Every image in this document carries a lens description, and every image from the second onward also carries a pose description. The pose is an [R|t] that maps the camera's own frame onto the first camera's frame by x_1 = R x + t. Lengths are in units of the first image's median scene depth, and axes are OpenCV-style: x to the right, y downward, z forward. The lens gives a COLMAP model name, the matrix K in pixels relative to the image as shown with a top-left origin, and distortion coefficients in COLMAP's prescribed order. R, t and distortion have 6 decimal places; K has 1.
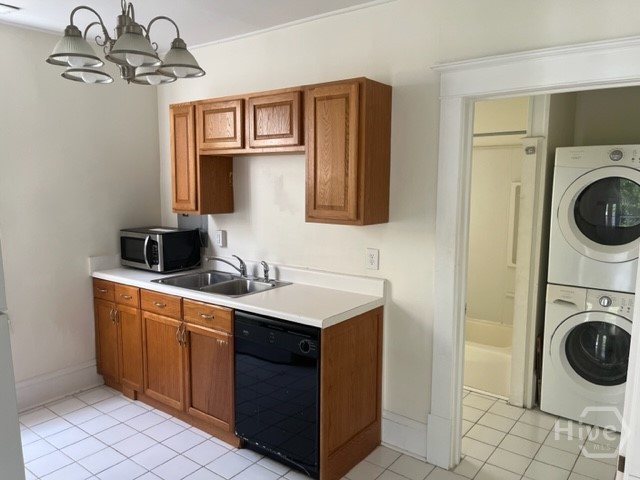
lens RADIAL K [[484.8, 0, 320.0], [0, 484.8, 240.0], [0, 0, 1]] dist [0.000589, 0.000082]
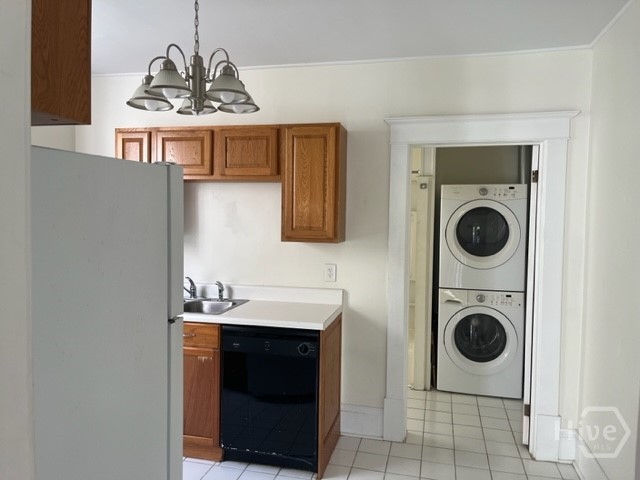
lens RADIAL K [[481.0, 0, 319.3], [0, 481.0, 233.2], [0, 0, 1]] dist [0.004820, -0.003242]
pose [[0.913322, -0.006073, 0.407192, -0.393653], [0.038609, 0.996676, -0.071736, 0.026249], [-0.405403, 0.081239, 0.910521, -0.059767]]
